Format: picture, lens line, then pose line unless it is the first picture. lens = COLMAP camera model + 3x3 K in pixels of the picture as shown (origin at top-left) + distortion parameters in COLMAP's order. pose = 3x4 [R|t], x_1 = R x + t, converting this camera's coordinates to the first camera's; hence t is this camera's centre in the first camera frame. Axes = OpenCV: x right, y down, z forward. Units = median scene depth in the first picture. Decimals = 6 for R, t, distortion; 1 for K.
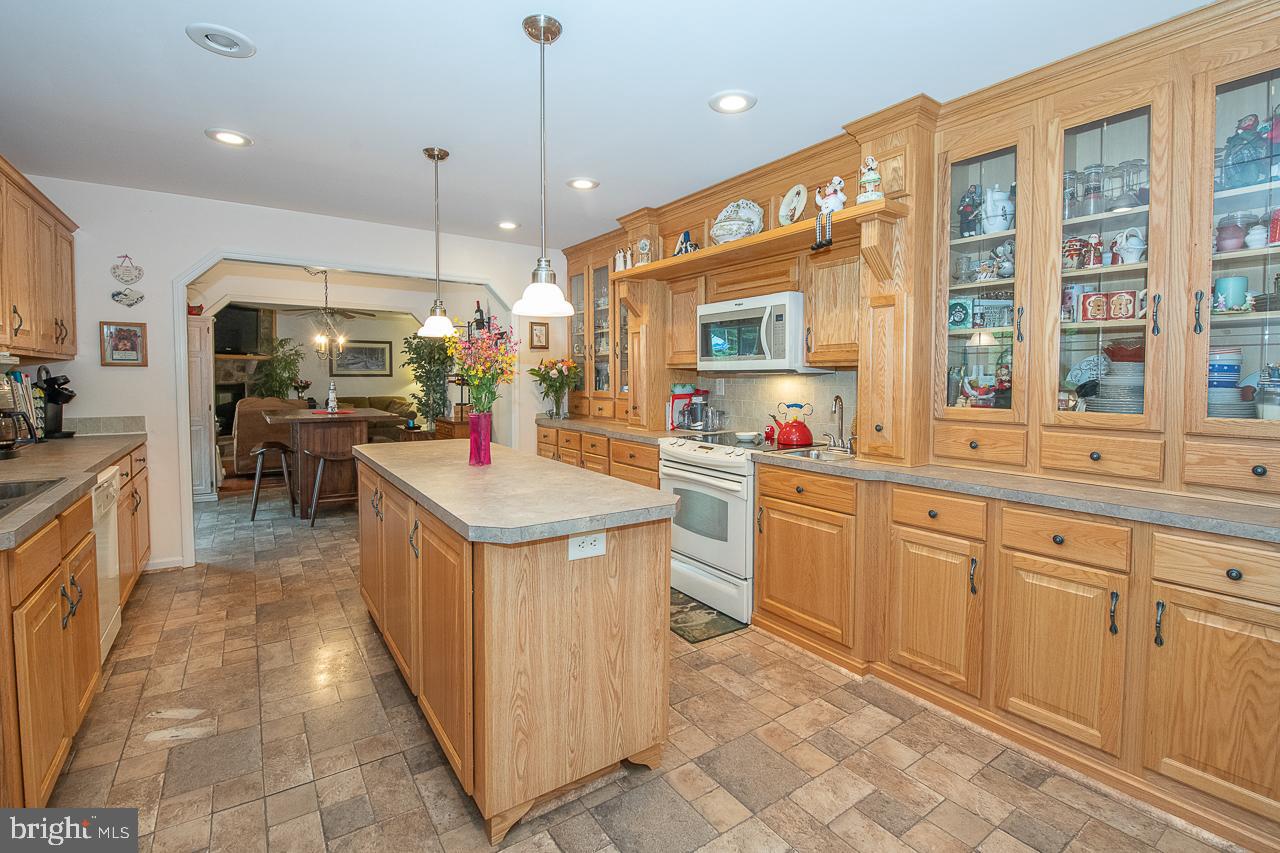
lens RADIAL K [[550.0, 0, 640.3], [0, 550.0, 394.3], [0, 0, 1]] dist [-0.017650, -0.002838]
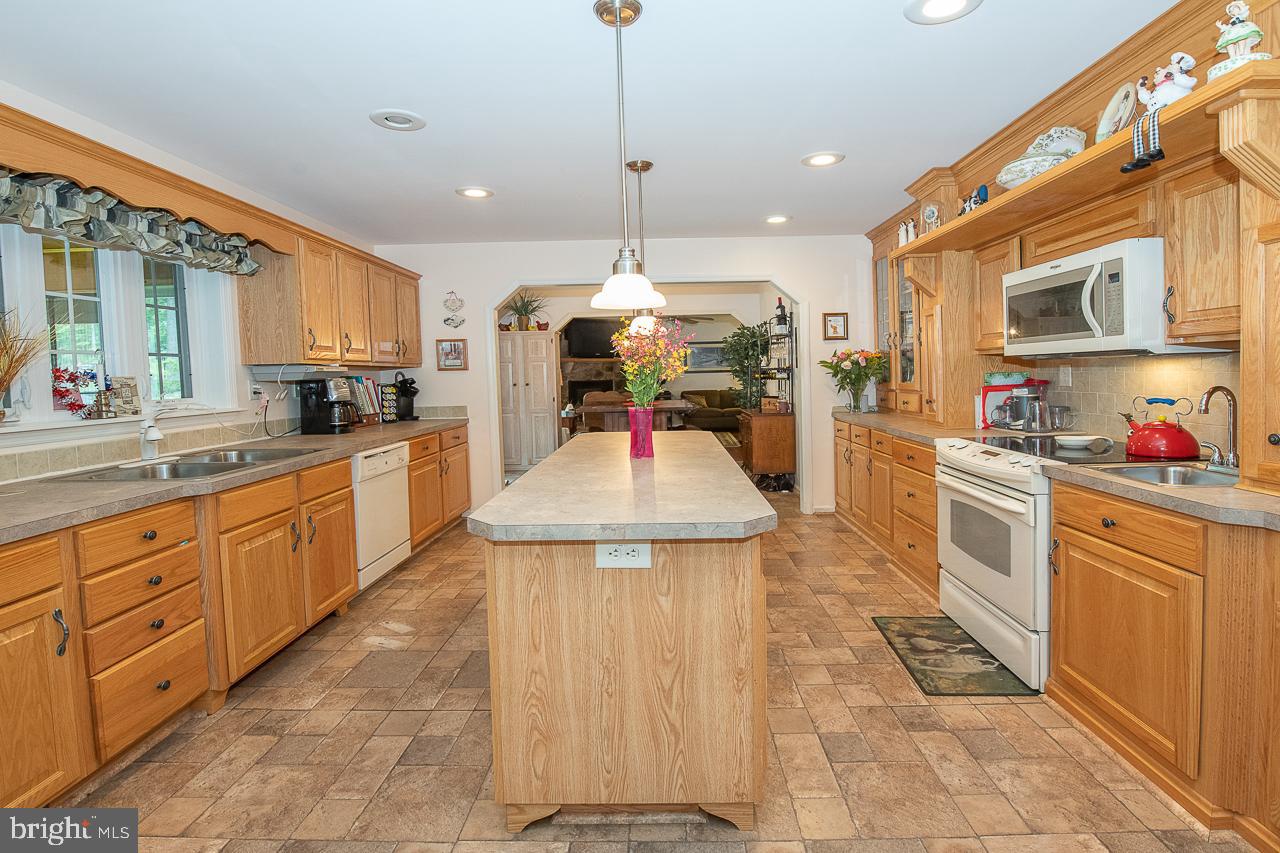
lens RADIAL K [[524.6, 0, 654.8], [0, 524.6, 390.6], [0, 0, 1]] dist [-0.015012, -0.000993]
pose [[0.820673, -0.003862, -0.571386, 0.195614], [0.008274, 0.999953, 0.005125, -0.001428], [0.571339, -0.008934, 0.820666, 0.137464]]
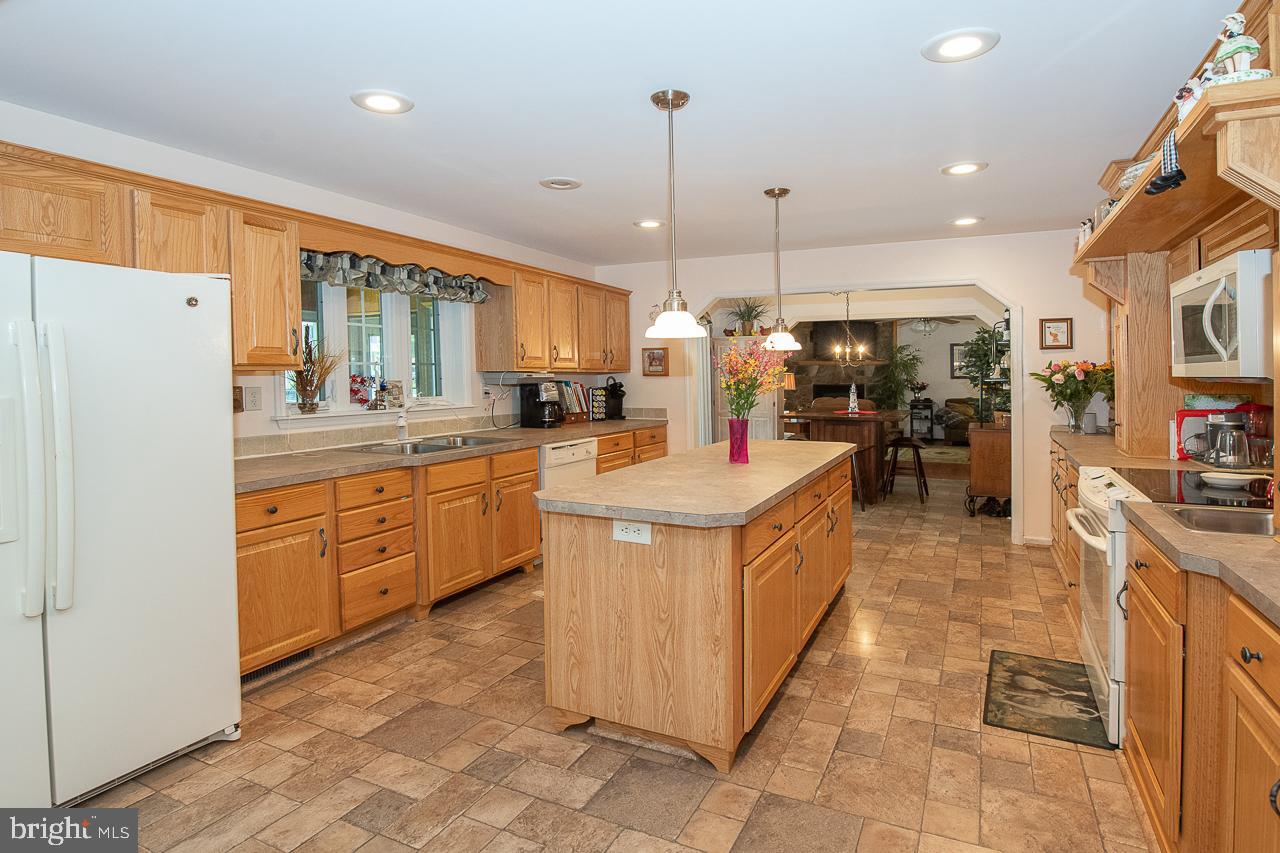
lens RADIAL K [[510.3, 0, 676.8], [0, 510.3, 392.5], [0, 0, 1]] dist [-0.012415, -0.002739]
pose [[0.587251, 0.010515, -0.809336, 0.379777], [-0.020283, 0.999793, -0.001728, -0.013359], [0.809151, 0.017431, 0.587343, 0.184657]]
